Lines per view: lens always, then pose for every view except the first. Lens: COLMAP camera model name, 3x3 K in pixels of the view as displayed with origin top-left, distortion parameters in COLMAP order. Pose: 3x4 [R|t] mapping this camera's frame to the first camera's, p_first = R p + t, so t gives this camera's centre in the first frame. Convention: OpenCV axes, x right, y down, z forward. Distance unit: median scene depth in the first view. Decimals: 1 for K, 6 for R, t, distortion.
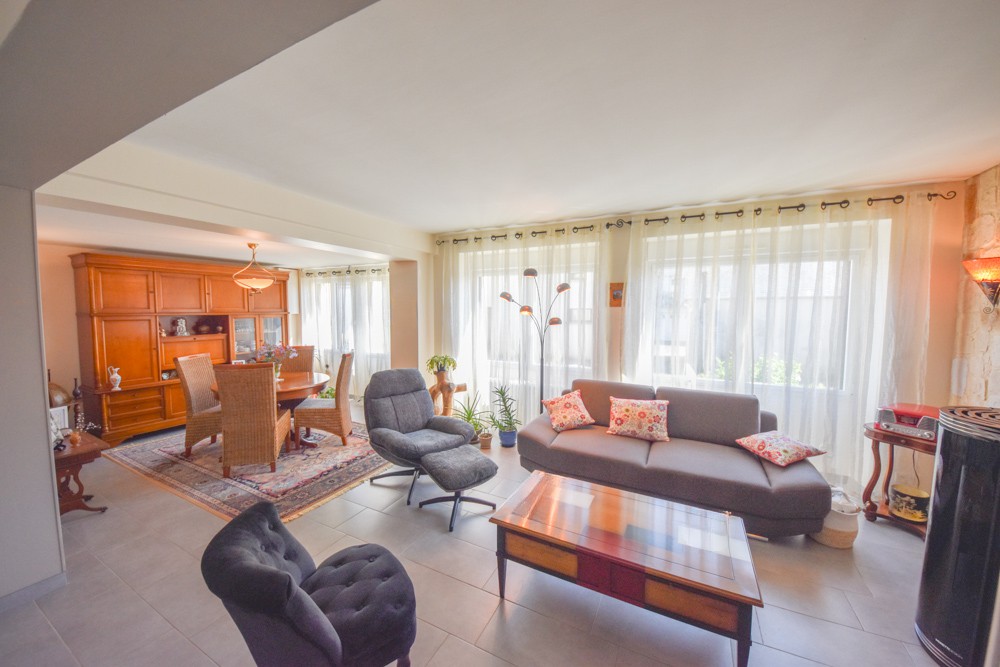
lens RADIAL K [[357.0, 0, 503.1], [0, 357.0, 329.9], [0, 0, 1]] dist [0.048131, -0.023052]
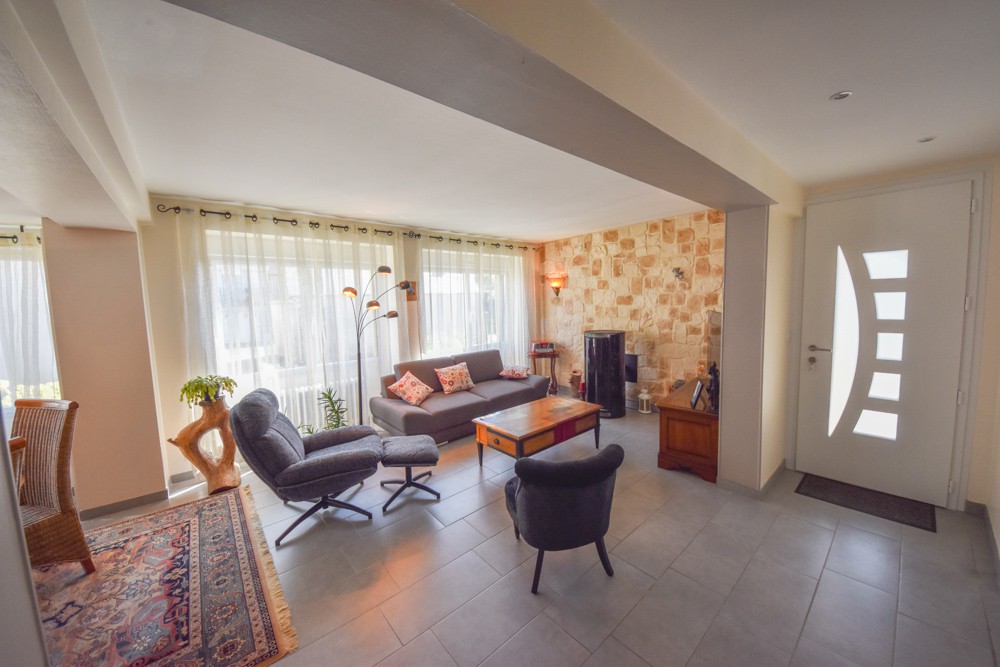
lens RADIAL K [[357.0, 0, 503.1], [0, 357.0, 329.9], [0, 0, 1]] dist [0.048131, -0.023052]
pose [[0.374015, -0.086270, 0.923401, -0.800603], [0.096464, 0.993882, 0.053783, -0.000653], [-0.922392, 0.068959, 0.380049, 0.271927]]
